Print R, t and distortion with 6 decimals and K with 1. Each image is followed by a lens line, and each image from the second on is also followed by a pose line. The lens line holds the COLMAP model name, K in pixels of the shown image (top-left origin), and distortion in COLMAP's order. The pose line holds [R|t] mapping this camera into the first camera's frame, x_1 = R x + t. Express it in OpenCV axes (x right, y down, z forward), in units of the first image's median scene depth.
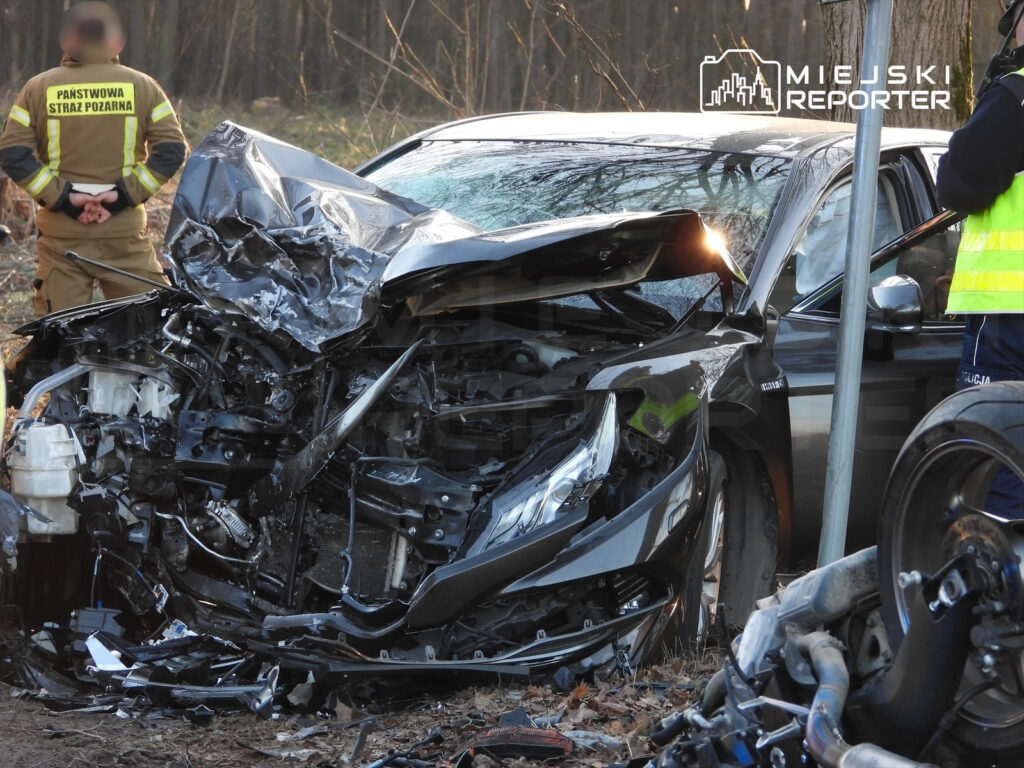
lens RADIAL K [[7327.6, 0, 512.0], [0, 7327.6, 384.0], [0, 0, 1]] dist [-0.197523, 9.389104]
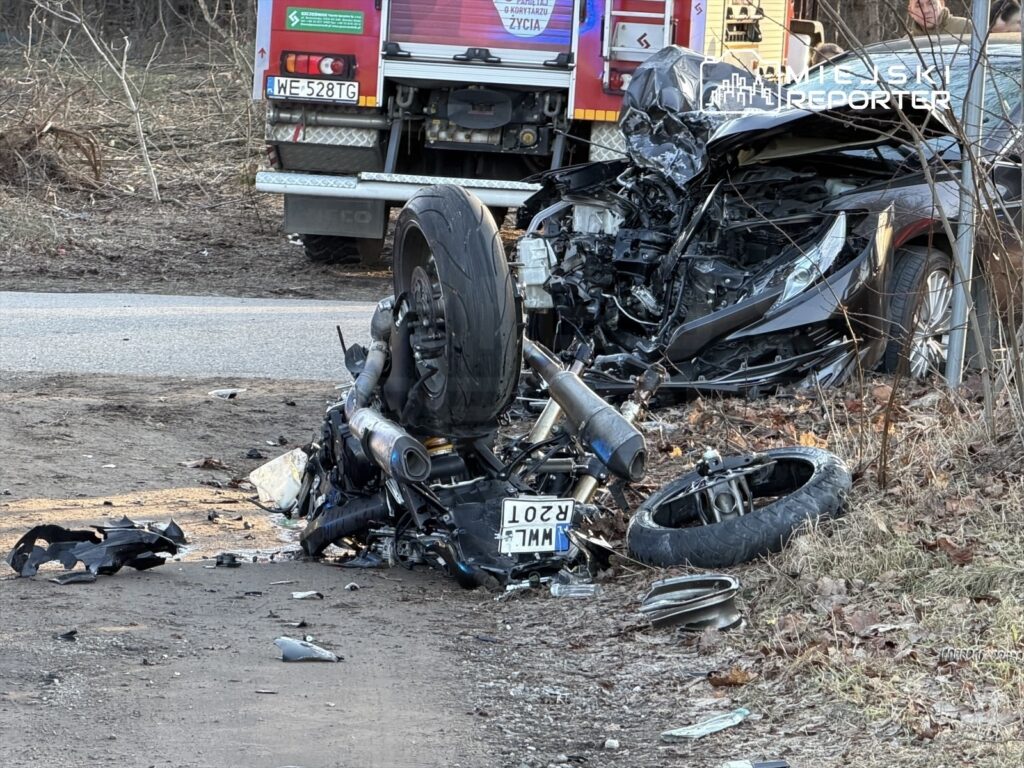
lens RADIAL K [[4943.6, 0, 512.0], [0, 4943.6, 384.0], [0, 0, 1]] dist [0.255462, -3.659118]
pose [[0.953515, -0.005675, -0.301293, 0.254257], [0.013648, 0.999610, 0.024364, 0.010765], [0.301037, -0.027343, 0.953220, -0.023677]]
